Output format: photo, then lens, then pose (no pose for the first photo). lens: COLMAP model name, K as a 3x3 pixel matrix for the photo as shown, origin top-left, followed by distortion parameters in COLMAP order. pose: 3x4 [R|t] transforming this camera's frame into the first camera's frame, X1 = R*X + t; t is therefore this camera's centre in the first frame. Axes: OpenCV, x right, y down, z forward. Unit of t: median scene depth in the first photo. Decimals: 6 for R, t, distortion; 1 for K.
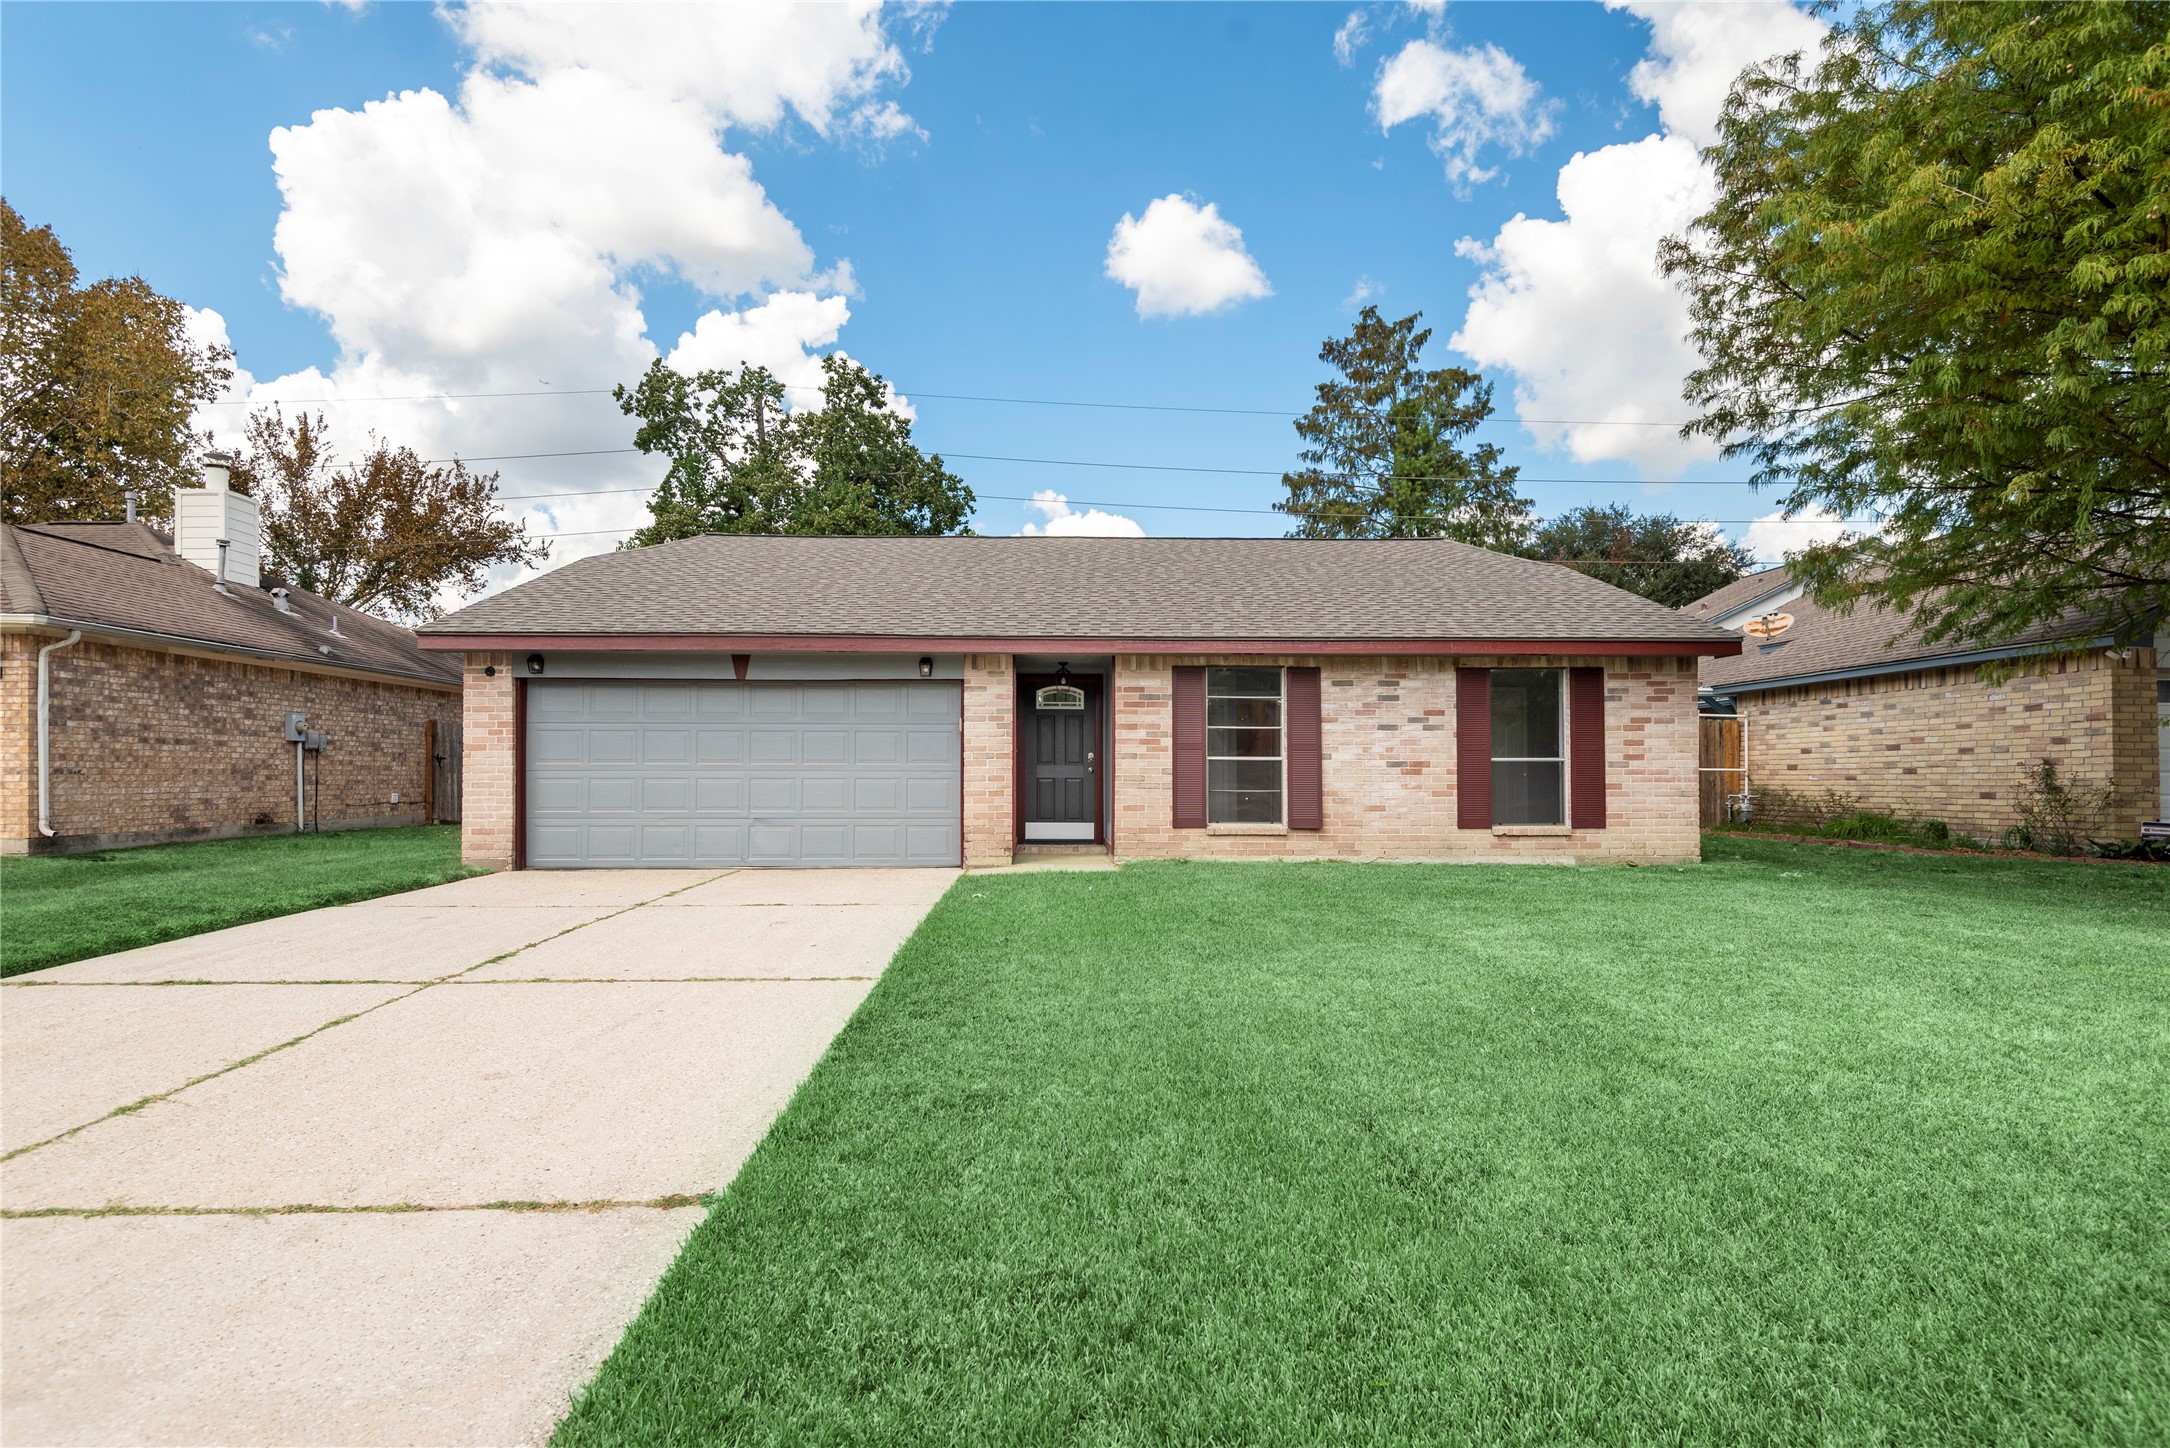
lens RADIAL K [[1128.5, 0, 1081.1], [0, 1128.5, 740.5], [0, 0, 1]] dist [0.019459, -0.008915]
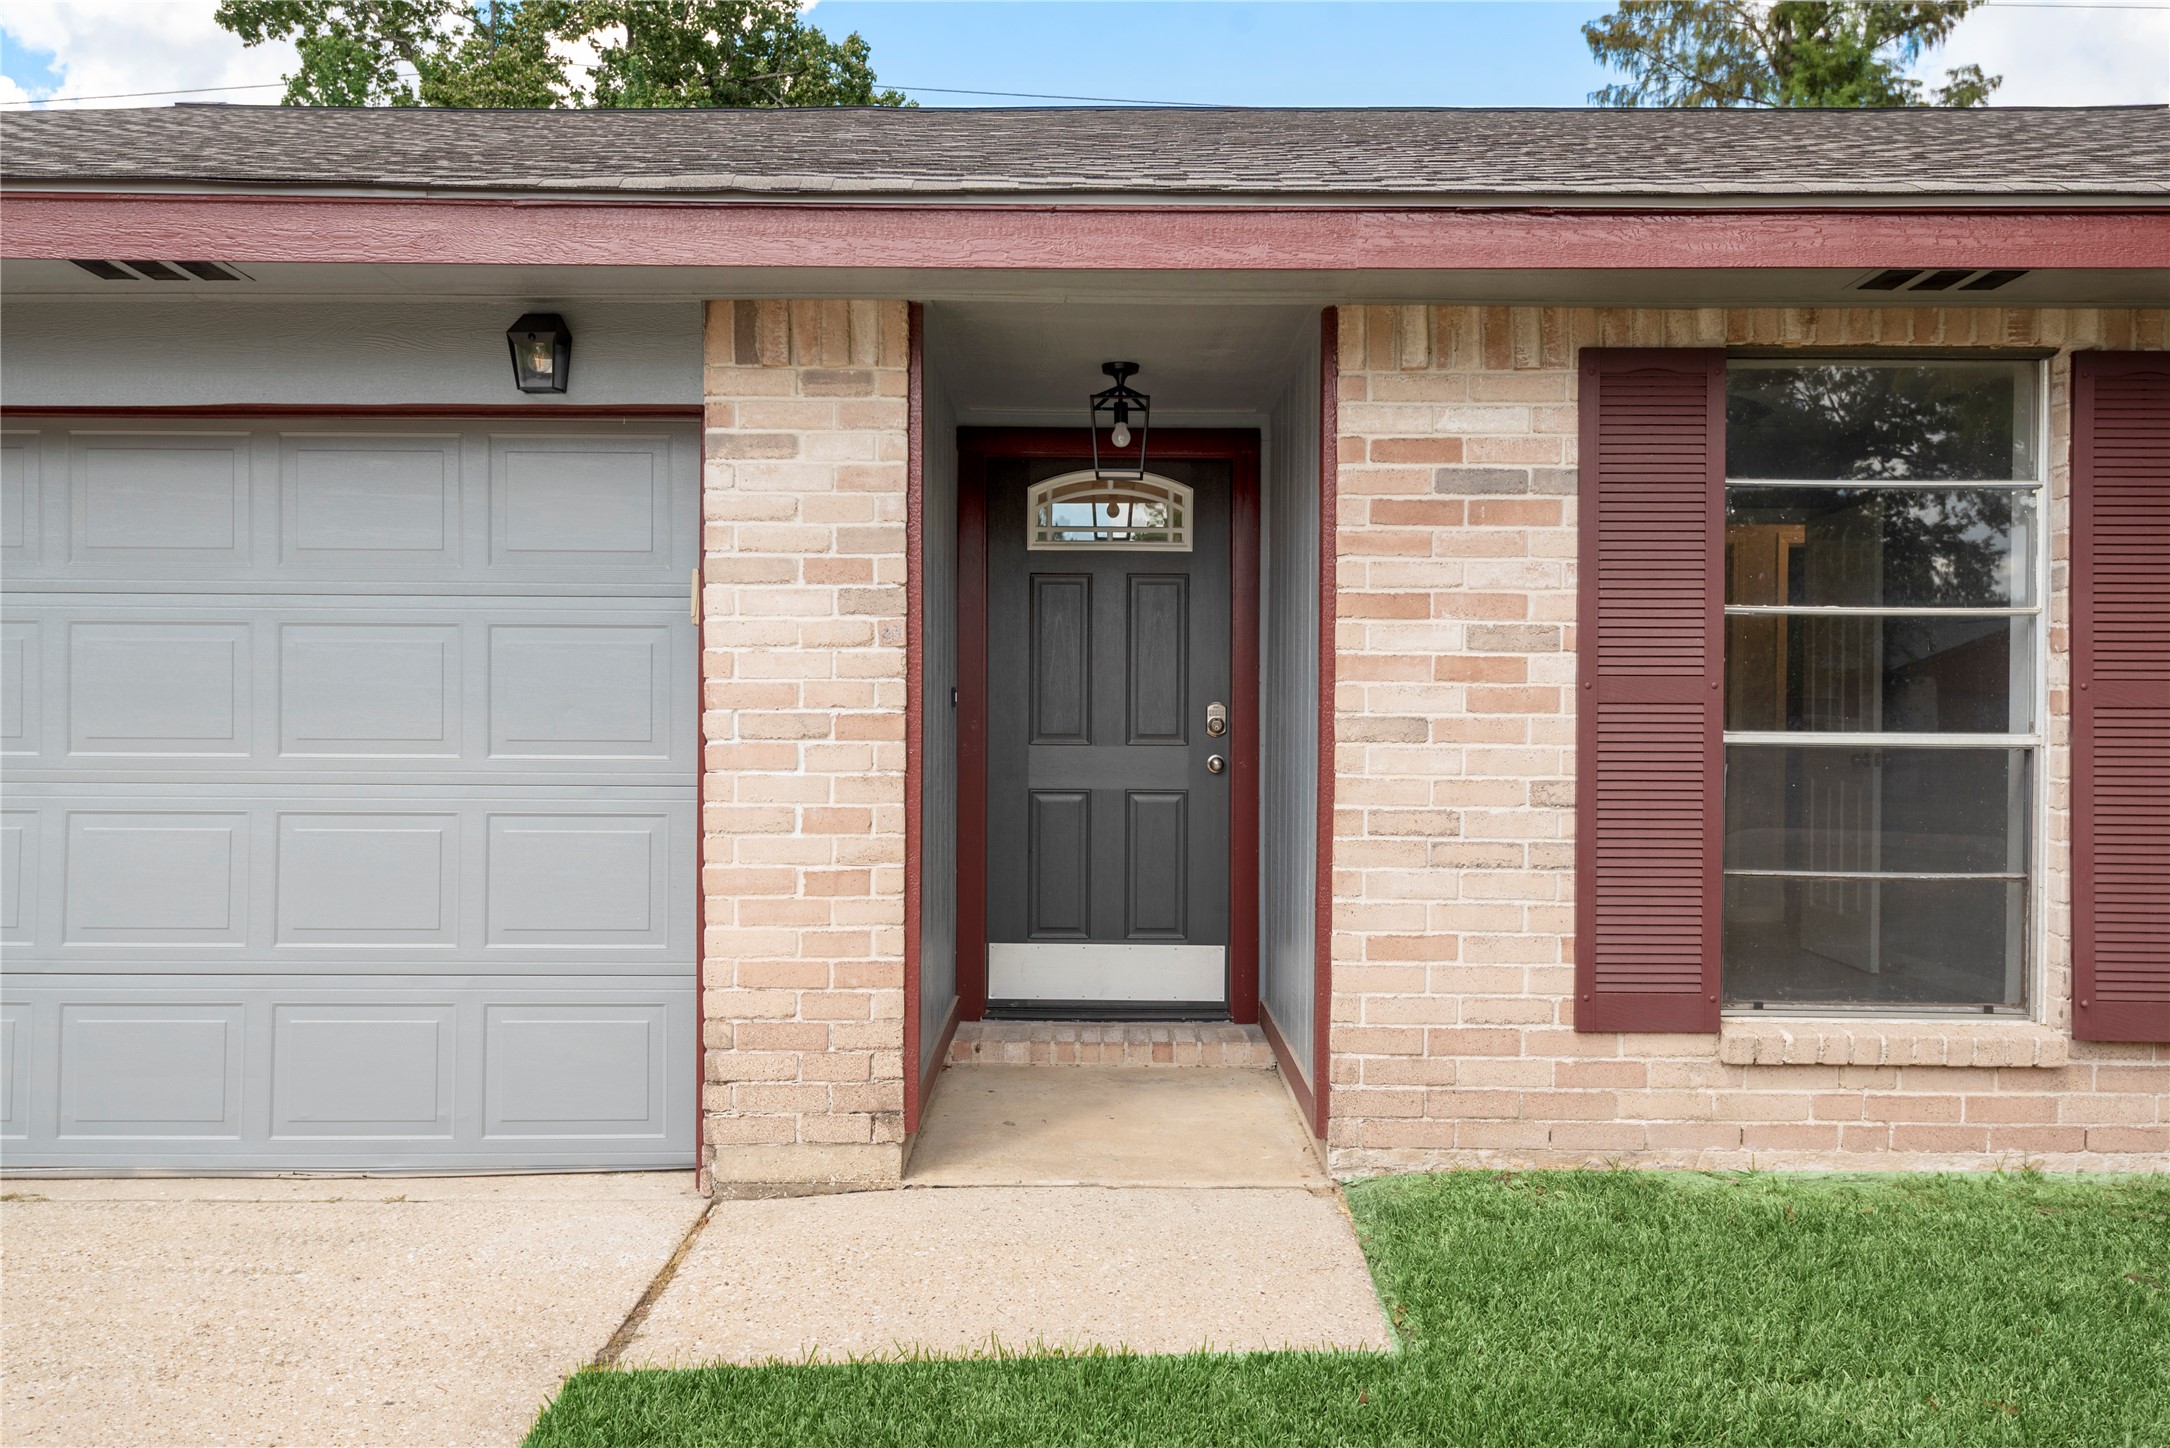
lens RADIAL K [[1725.7, 0, 1089.3], [0, 1725.7, 725.5], [0, 0, 1]] dist [0.021948, -0.006418]
pose [[0.999220, 0.005006, -0.039173, -0.007263], [-0.003283, 0.999030, 0.043912, -0.002852], [0.039355, -0.043749, 0.998267, 0.626054]]
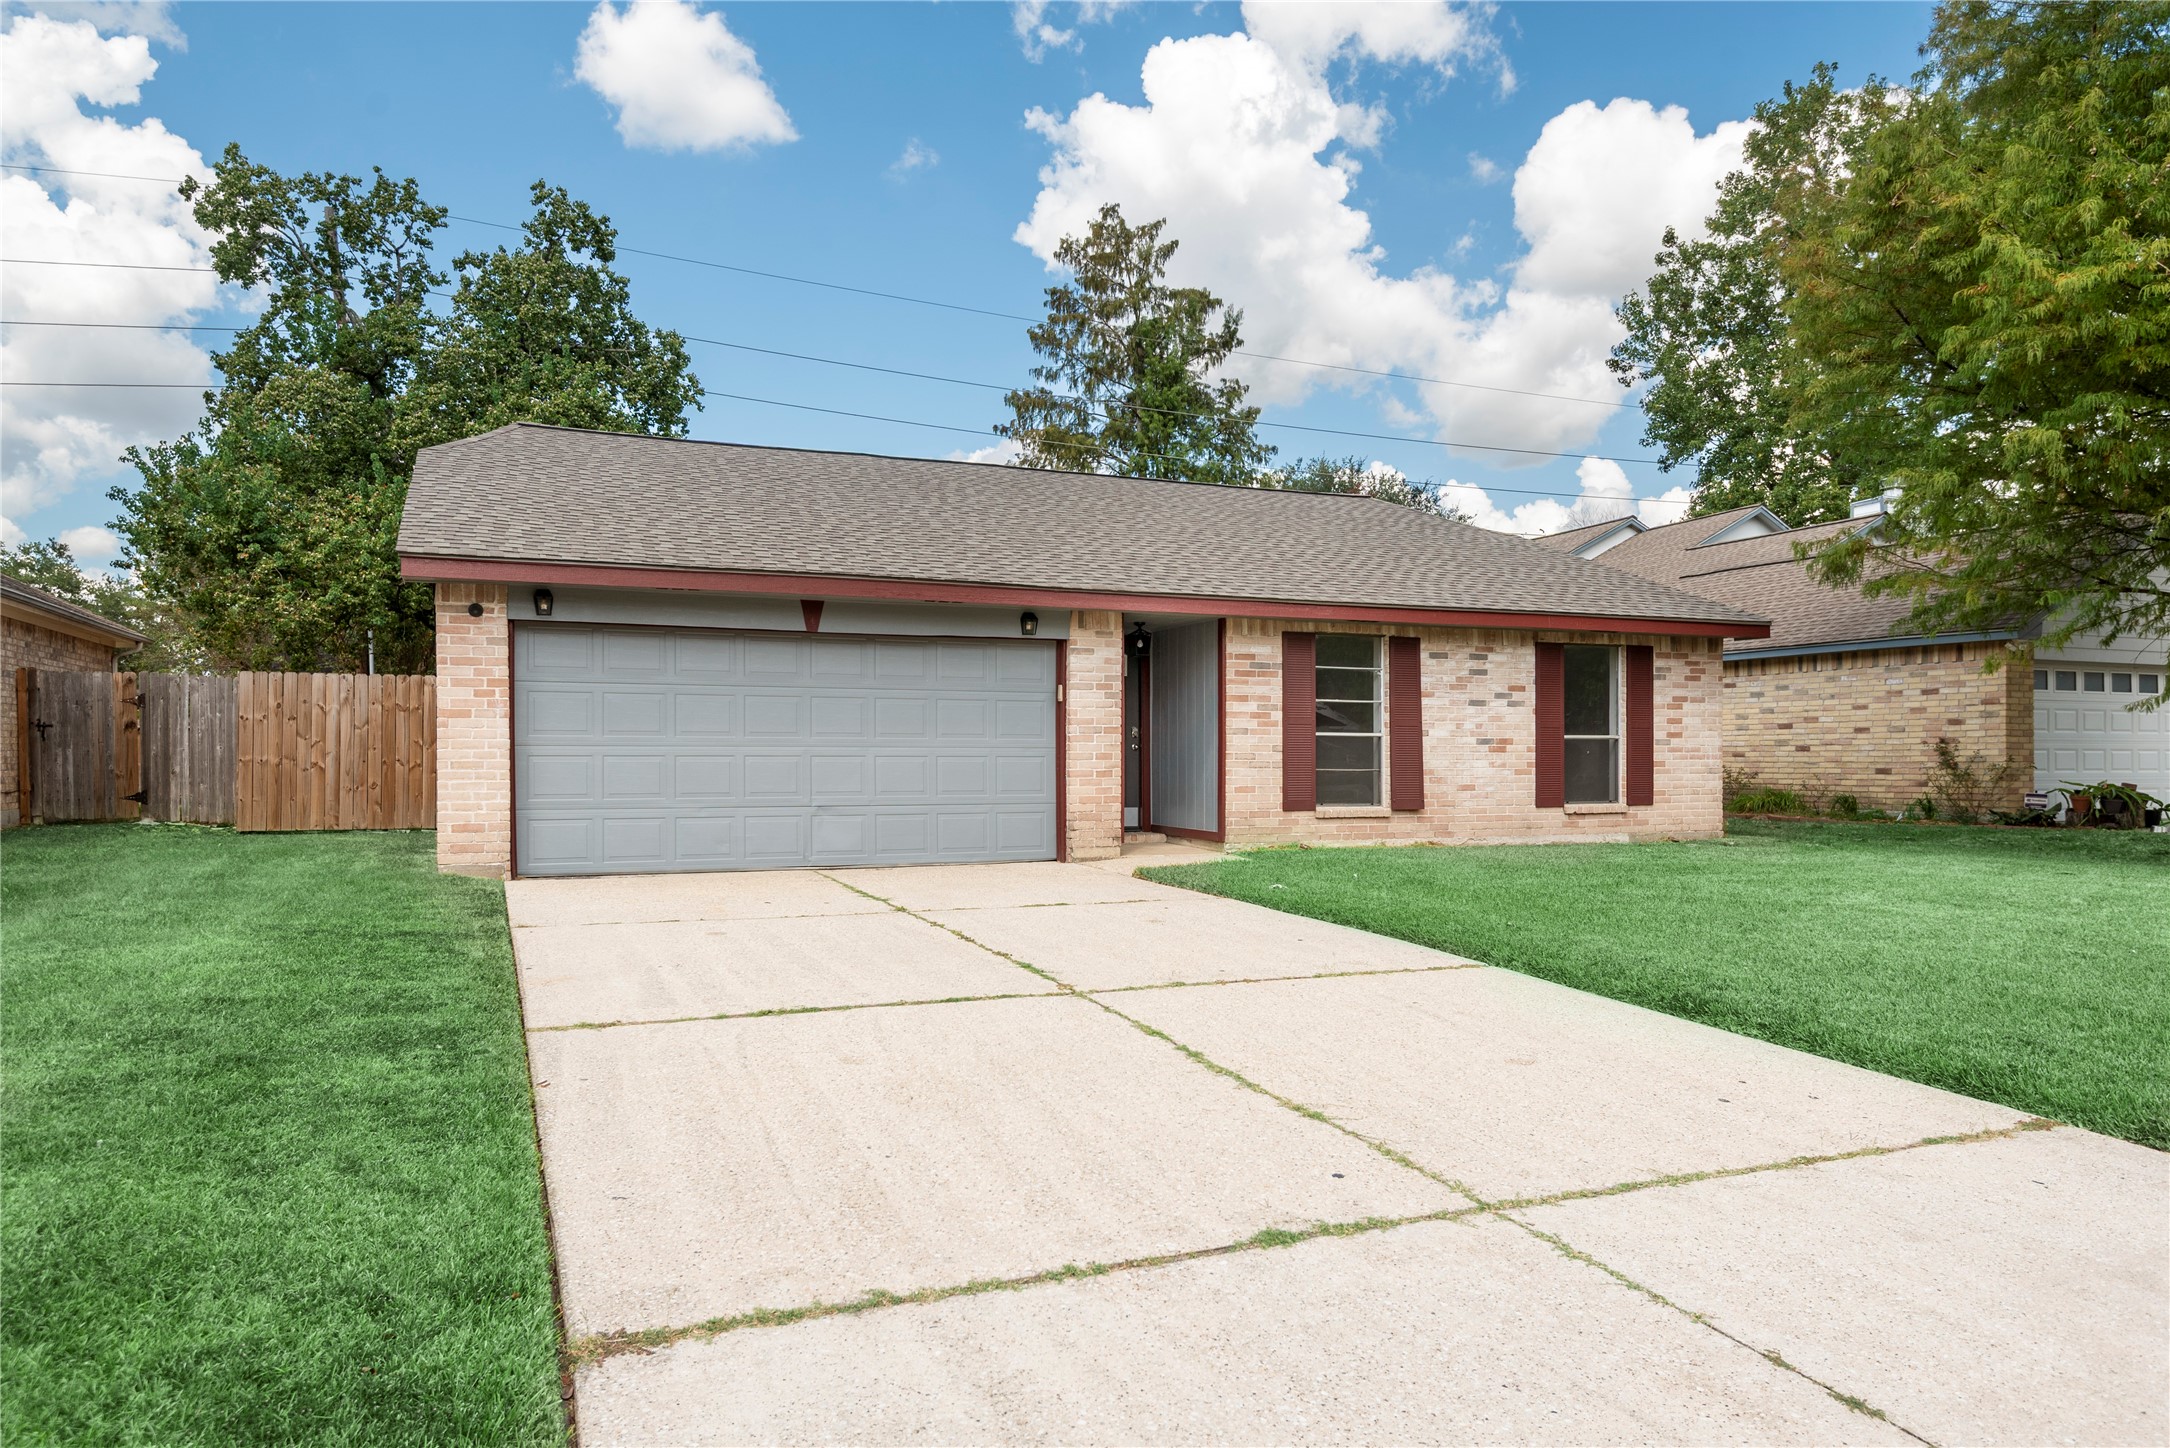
lens RADIAL K [[1412.4, 0, 1090.1], [0, 1412.4, 735.2], [0, 0, 1]] dist [0.027341, -0.001017]
pose [[0.932134, 0.005068, 0.362079, -0.467982], [-0.012126, 0.999778, 0.017224, -0.000845], [-0.361911, -0.020445, 0.931988, 0.000420]]
